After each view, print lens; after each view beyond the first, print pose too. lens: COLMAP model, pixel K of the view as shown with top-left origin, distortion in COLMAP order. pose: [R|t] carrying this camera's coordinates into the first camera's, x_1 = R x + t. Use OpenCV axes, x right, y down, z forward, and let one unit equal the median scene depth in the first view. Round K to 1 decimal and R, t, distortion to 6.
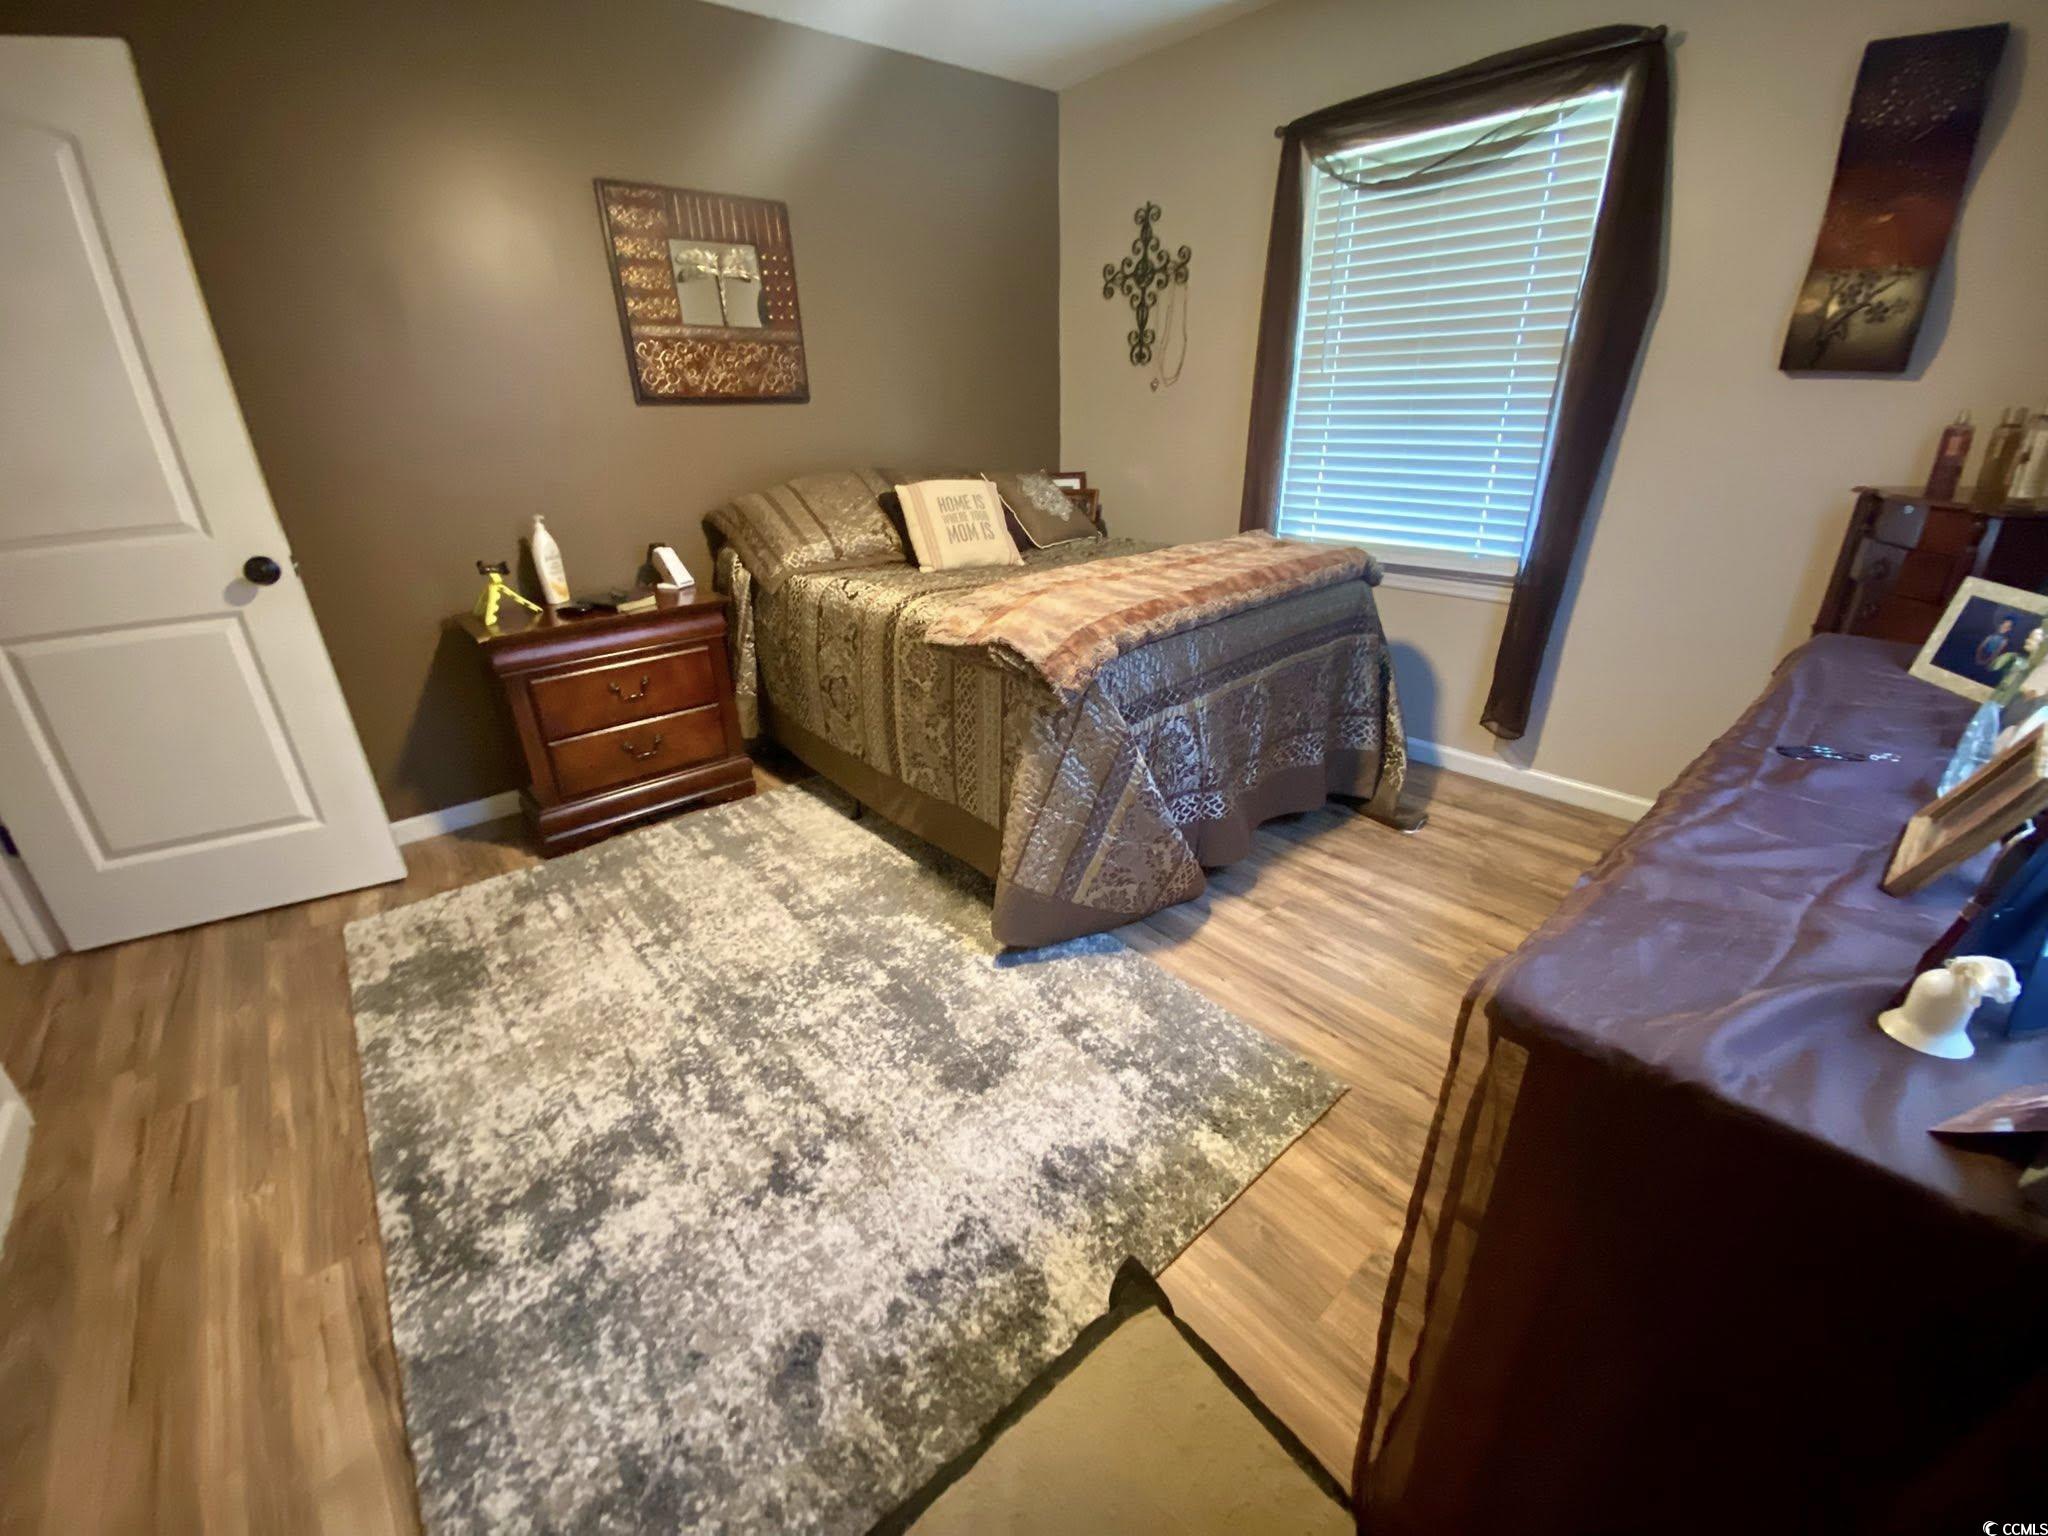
lens RADIAL K [[840.7, 0, 1028.1], [0, 840.7, 749.6], [0, 0, 1]] dist [0.003482, -0.000087]
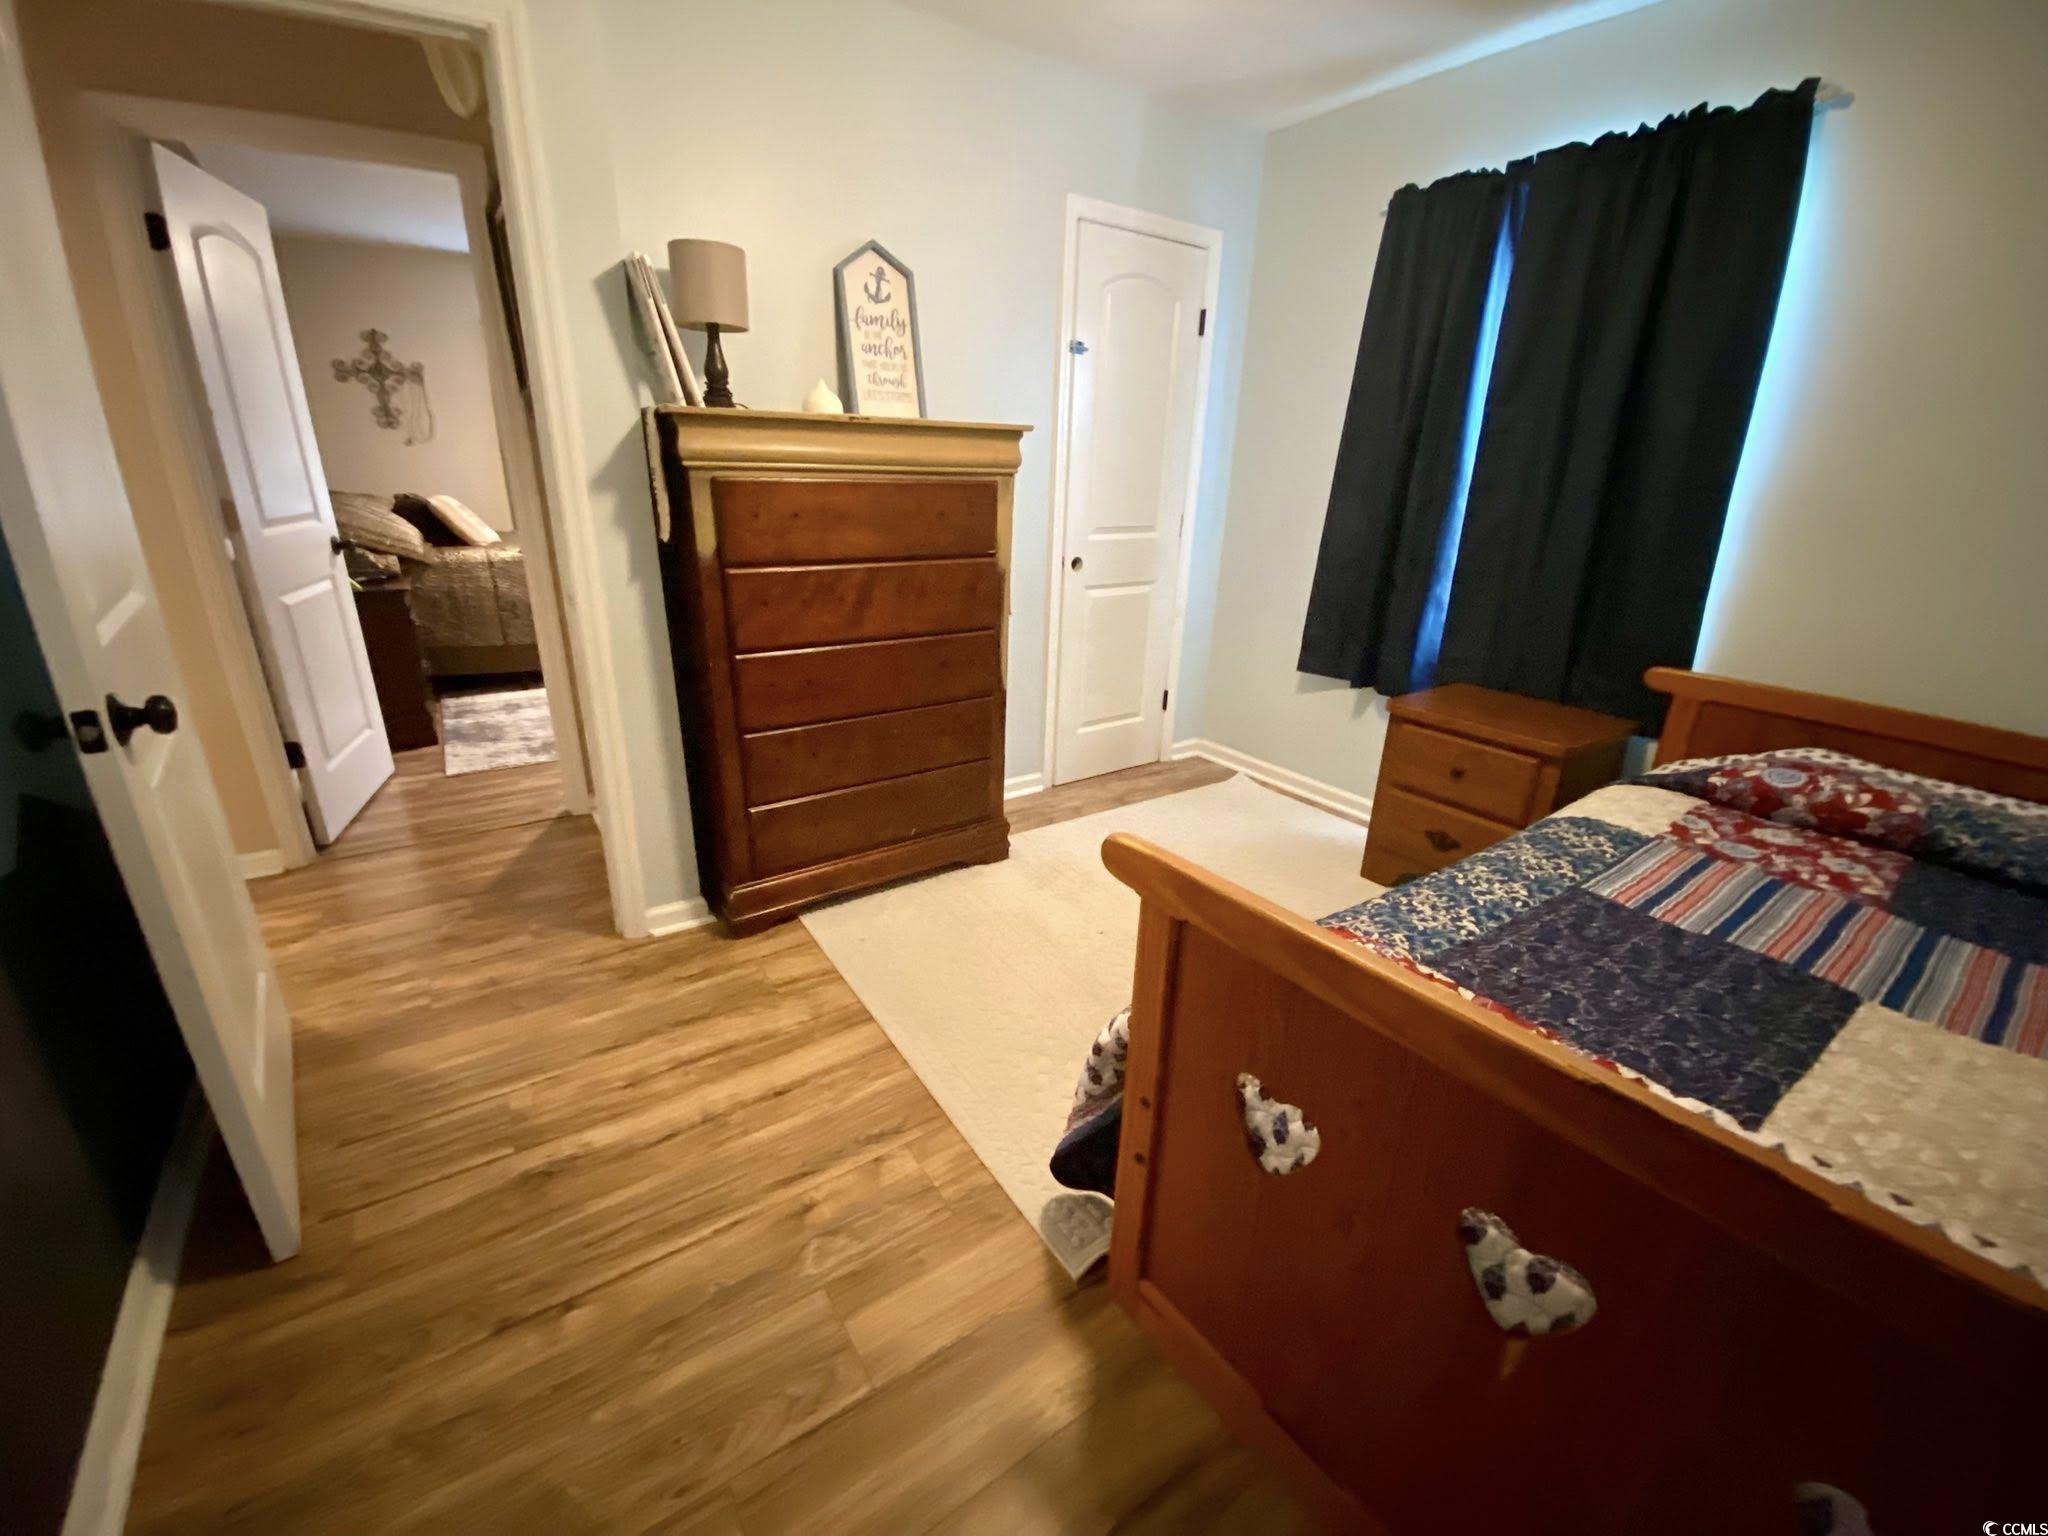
lens RADIAL K [[840.7, 0, 1024.4], [0, 840.7, 768.7], [0, 0, 1]] dist [0.003482, -0.000087]
pose [[0.089635, -0.317053, 0.944163, -1.517732], [0.364123, 0.892786, 0.265232, 0.121354], [-0.927027, 0.320018, 0.195471, -0.192981]]
